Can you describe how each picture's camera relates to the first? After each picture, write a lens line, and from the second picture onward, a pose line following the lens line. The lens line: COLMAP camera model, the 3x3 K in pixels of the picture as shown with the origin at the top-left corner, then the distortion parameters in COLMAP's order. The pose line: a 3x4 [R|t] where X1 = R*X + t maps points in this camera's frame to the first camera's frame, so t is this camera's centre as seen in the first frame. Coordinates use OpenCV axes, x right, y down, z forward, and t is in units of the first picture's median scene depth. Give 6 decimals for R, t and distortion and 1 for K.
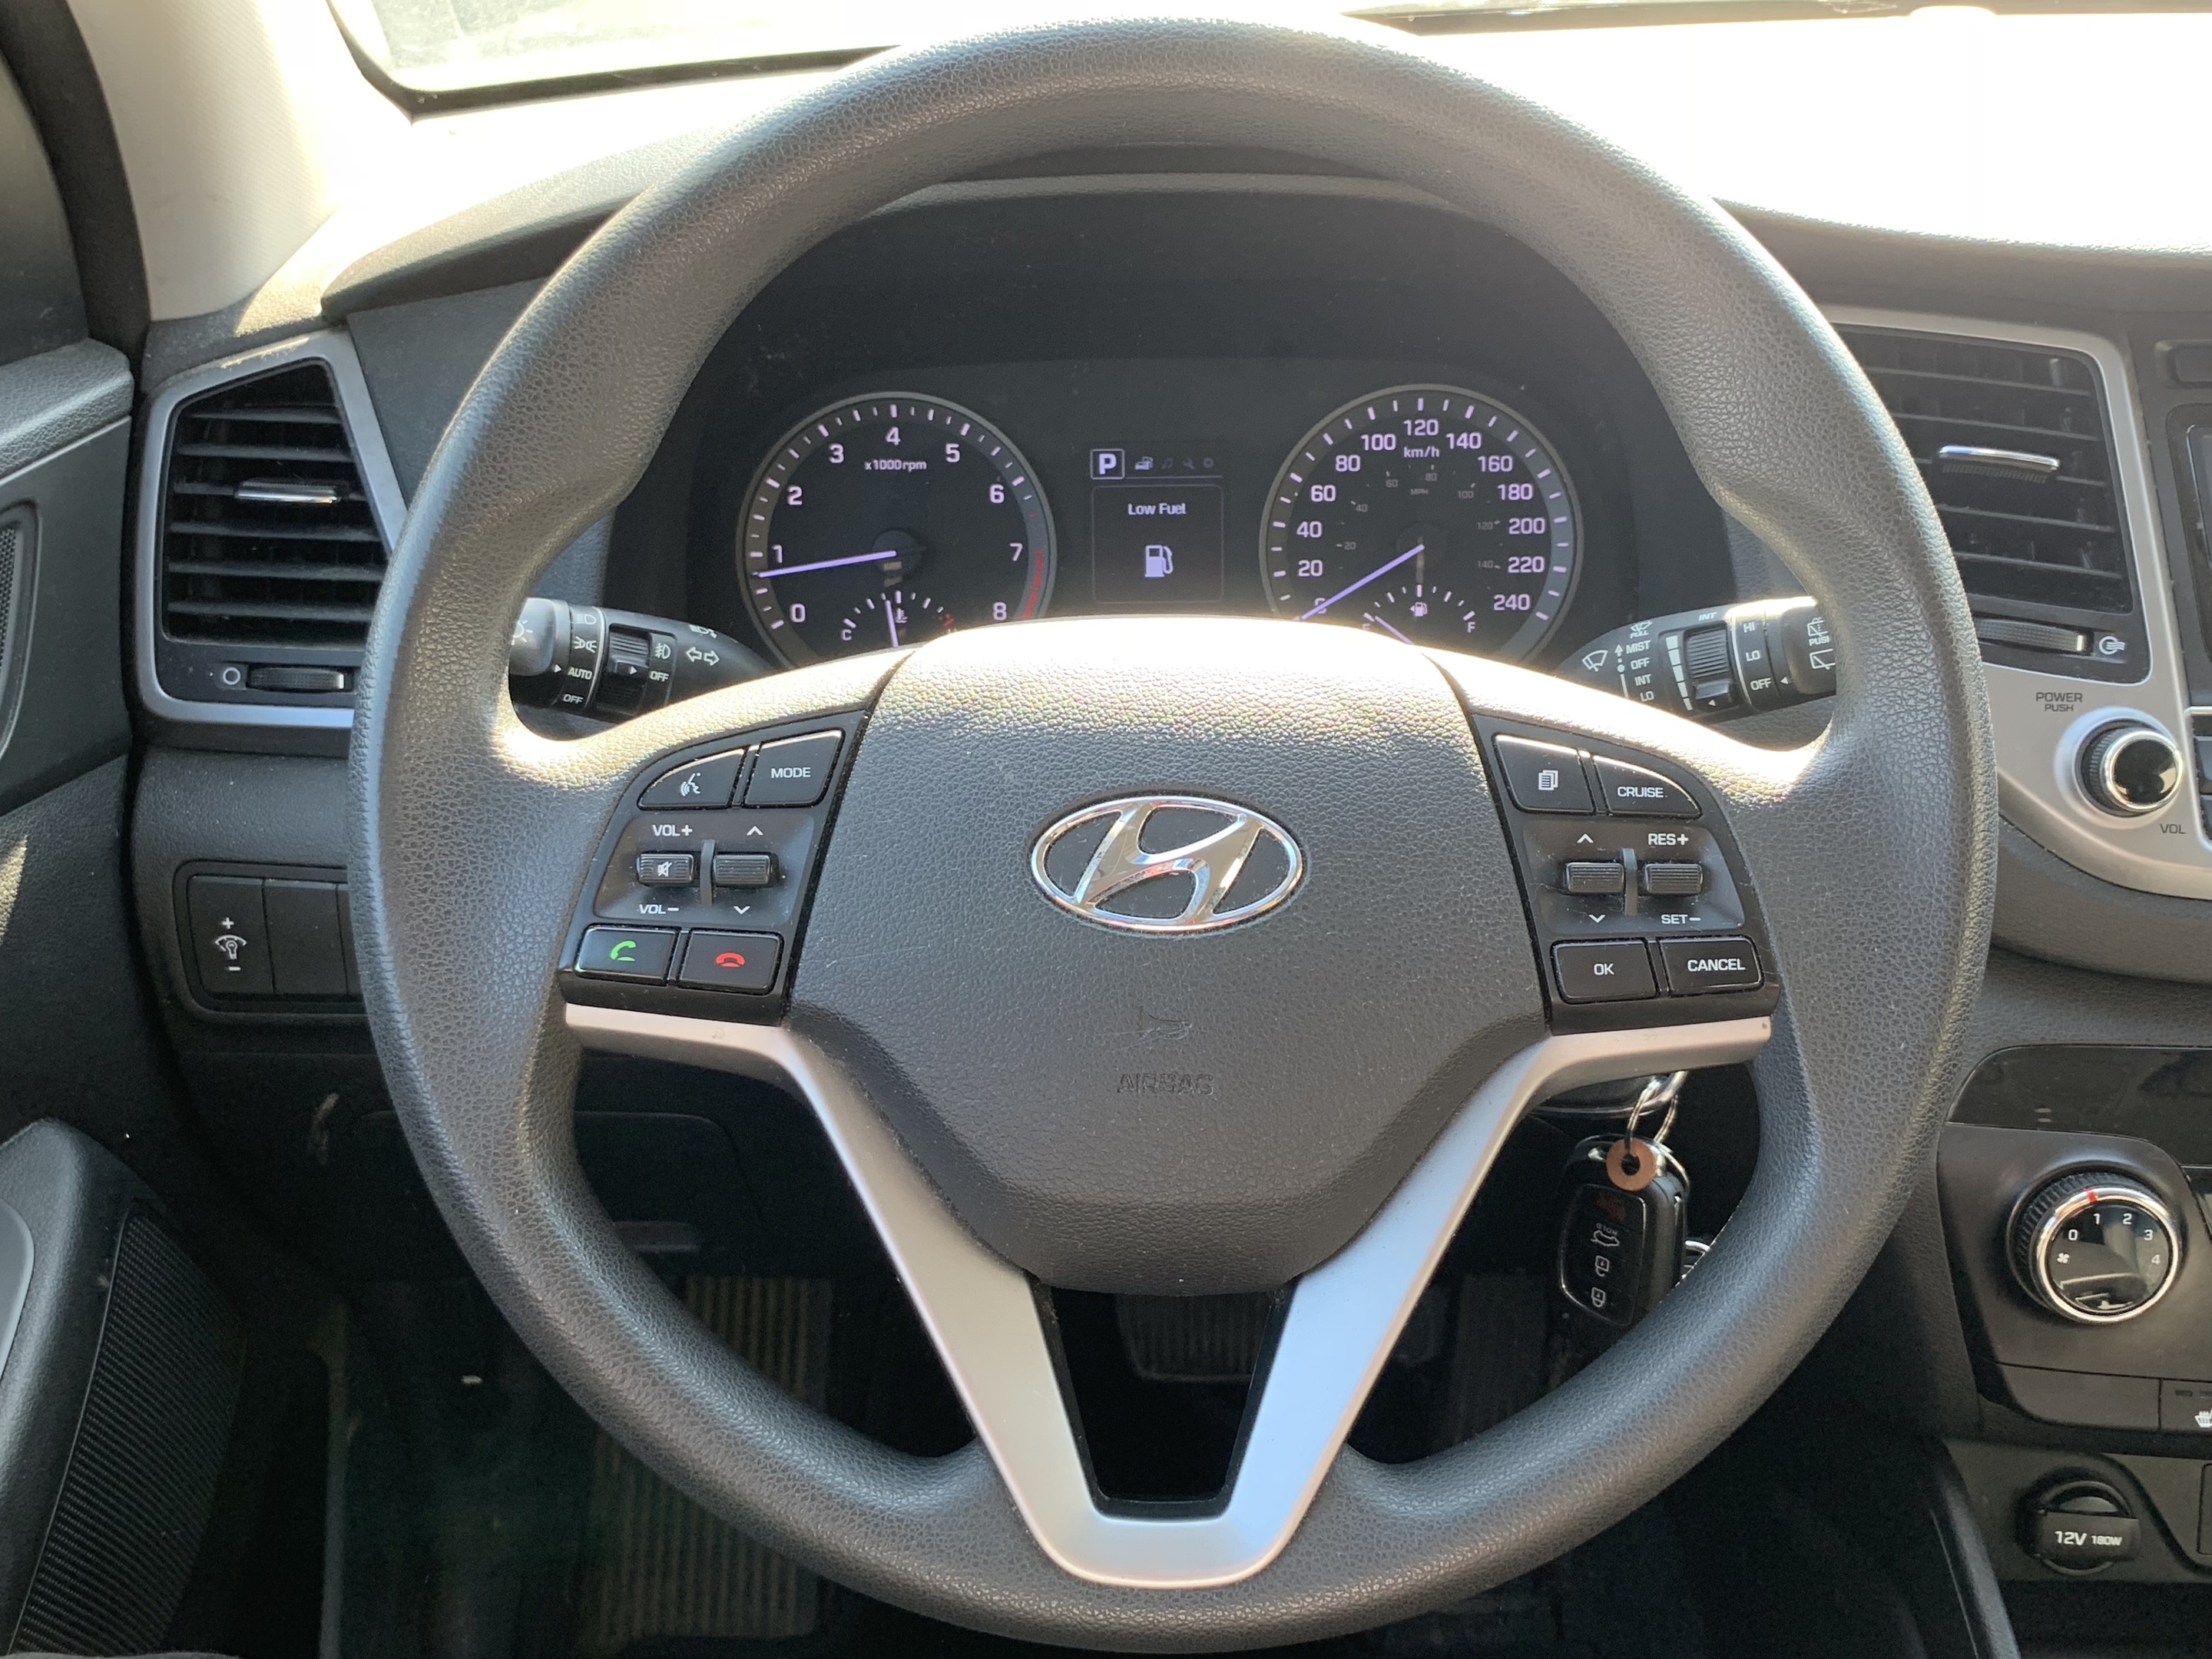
lens RADIAL K [[2196.2, 0, 1165.1], [0, 2196.2, 827.7], [0, 0, 1]] dist [0.075347, -0.167582]
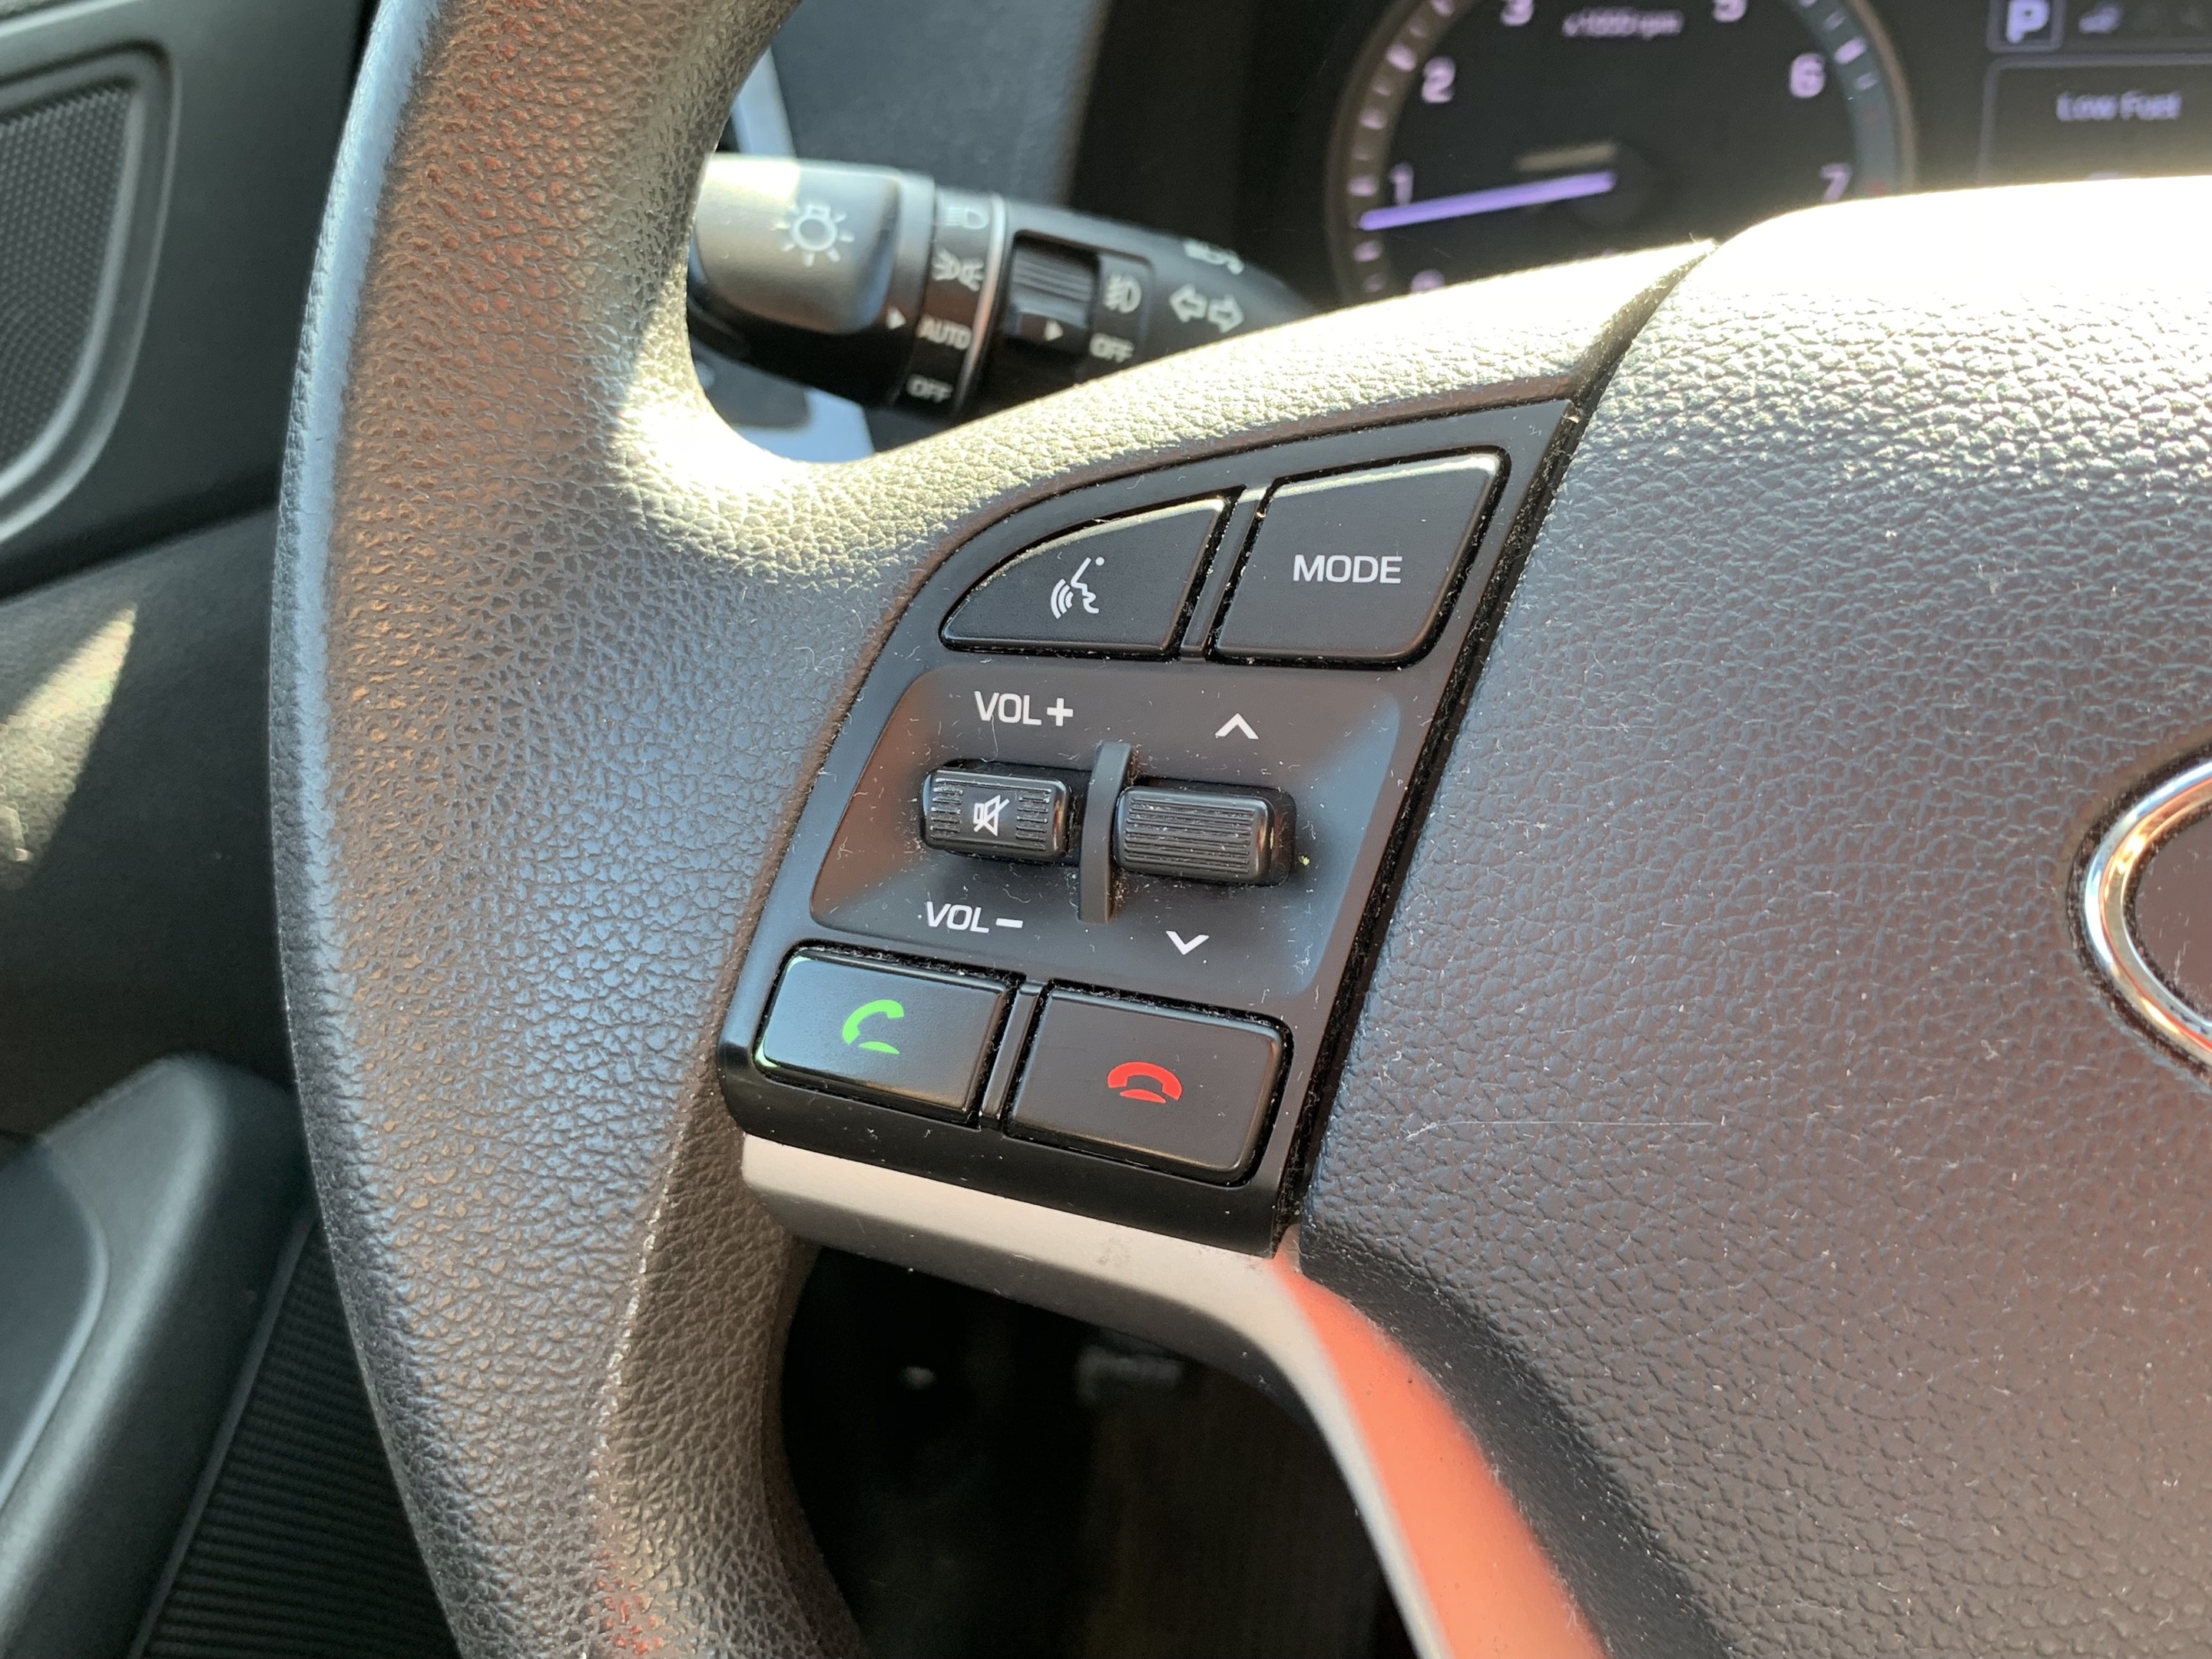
lens RADIAL K [[2755.8, 0, 1106.0], [0, 2755.8, 829.5], [0, 0, 1]] dist [0.329330, -1.597397]
pose [[0.960083, 0.080141, -0.267990, -0.083721], [-0.062767, 0.995370, 0.072794, -0.013154], [0.272583, -0.053067, 0.960668, 0.553255]]
